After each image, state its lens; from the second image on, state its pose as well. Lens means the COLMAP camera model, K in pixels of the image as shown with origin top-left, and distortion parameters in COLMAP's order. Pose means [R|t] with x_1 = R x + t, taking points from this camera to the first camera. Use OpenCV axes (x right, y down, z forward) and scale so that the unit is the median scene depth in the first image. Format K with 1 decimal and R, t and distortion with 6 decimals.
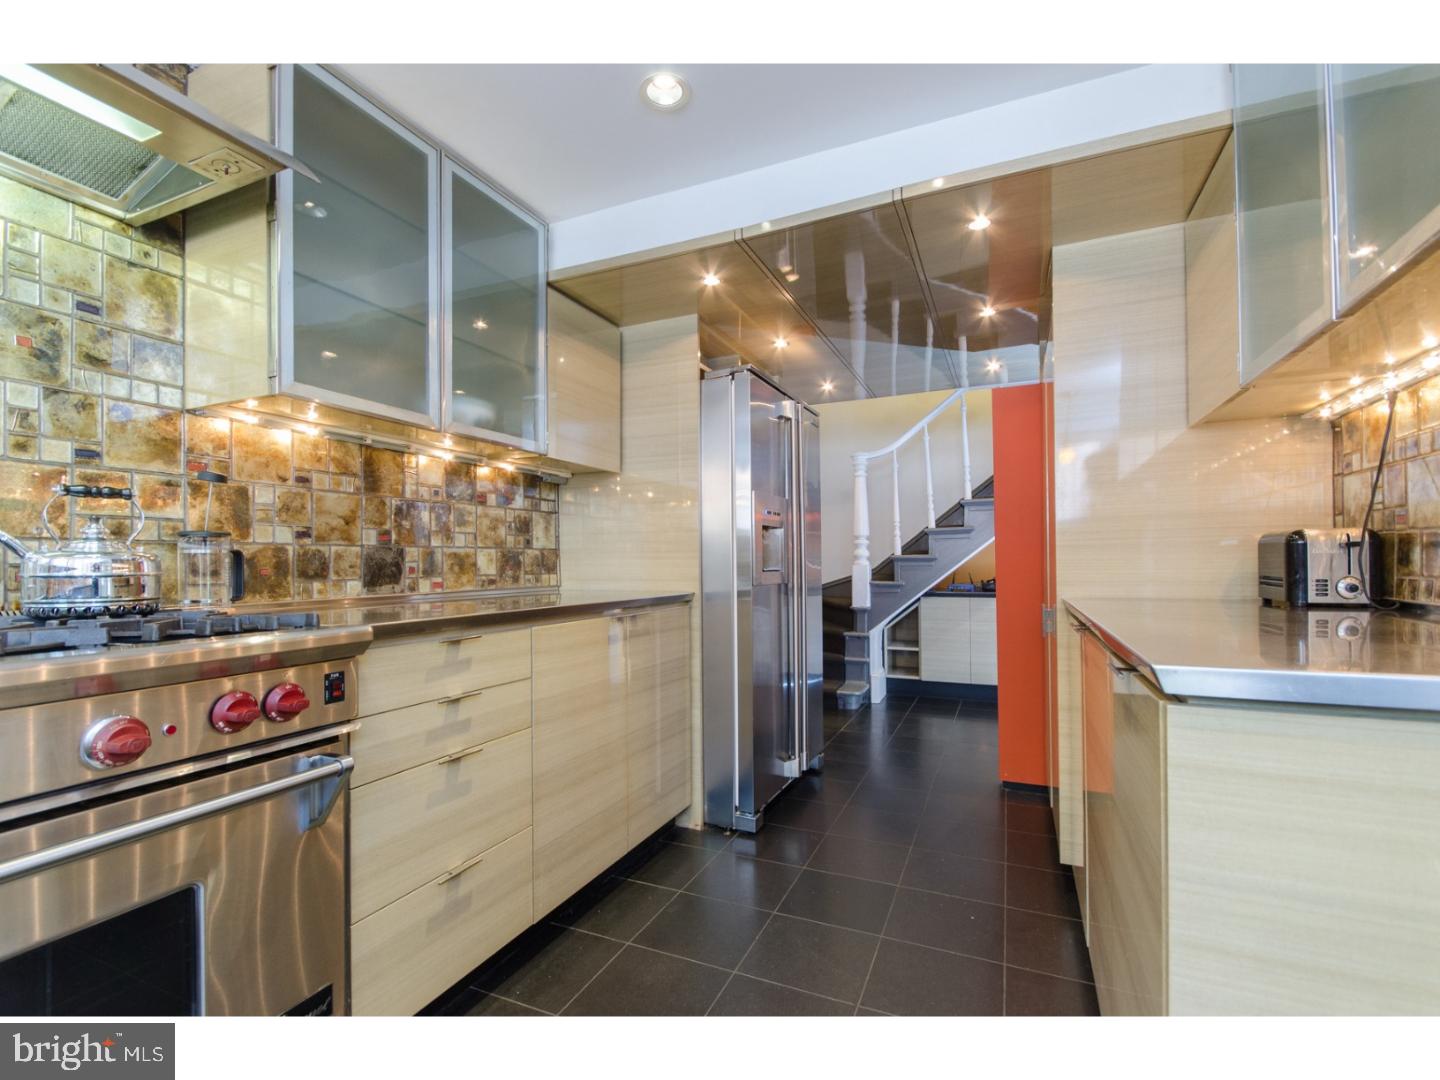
lens RADIAL K [[666.0, 0, 715.2], [0, 666.0, 546.8], [0, 0, 1]] dist [0.002408, 0.000099]
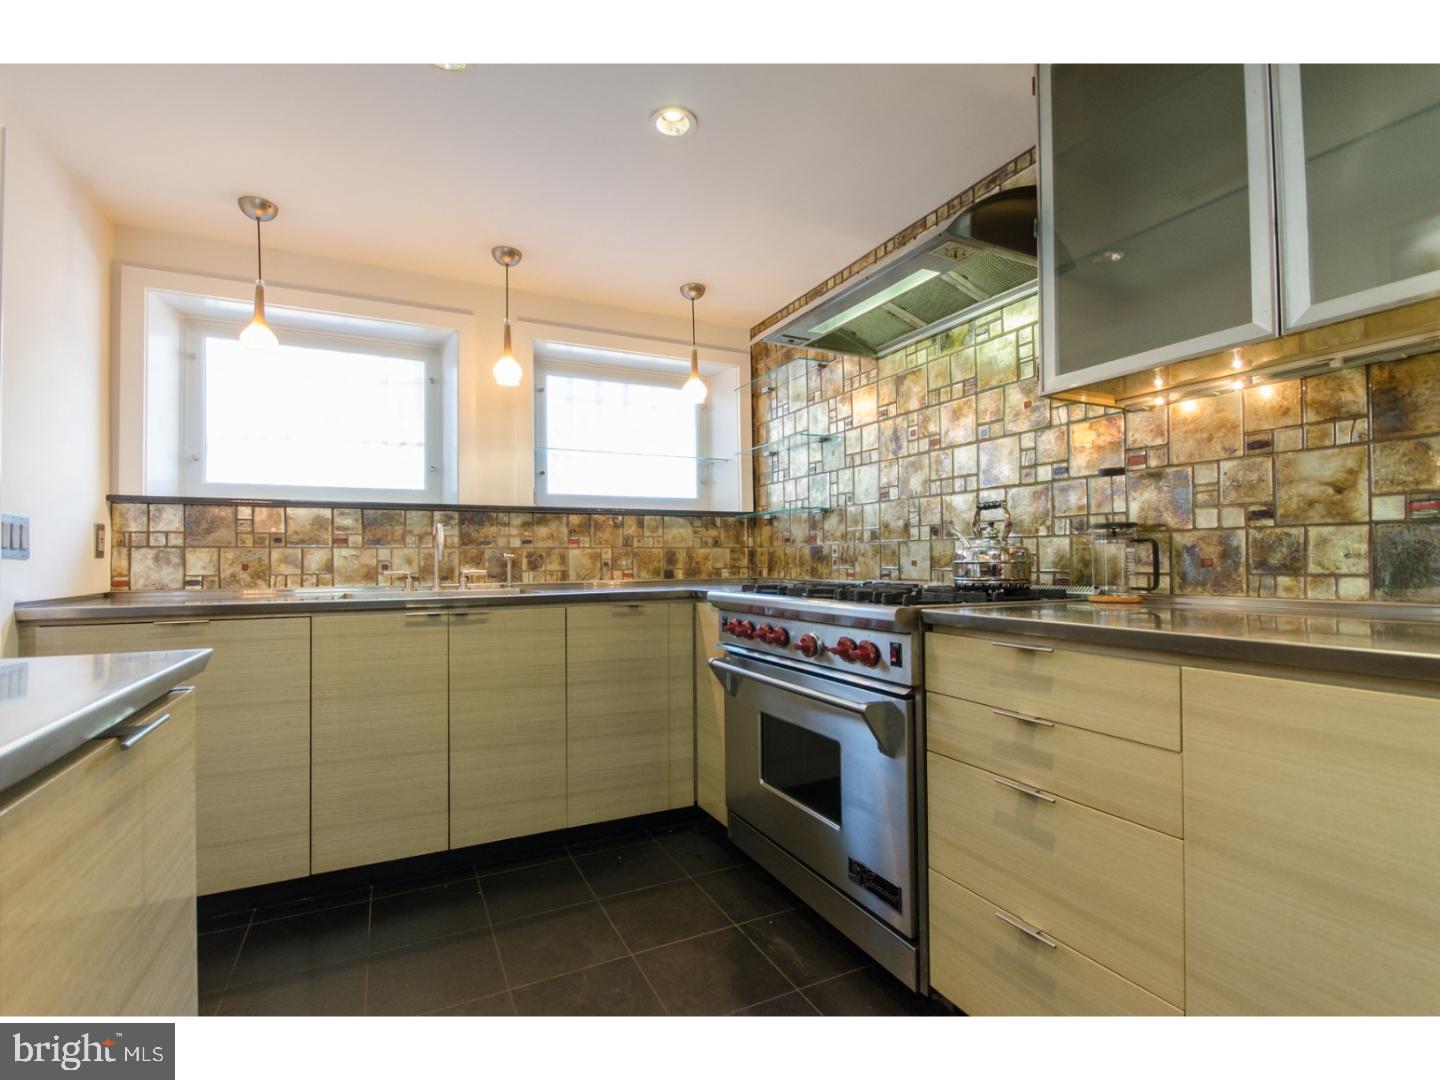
lens RADIAL K [[666.0, 0, 717.1], [0, 666.0, 550.7], [0, 0, 1]] dist [0.002408, 0.000099]
pose [[-0.638848, 0.004281, -0.769321, 0.408617], [0.032658, 0.999234, -0.021559, 0.020653], [0.768639, -0.038898, -0.638499, 1.042044]]
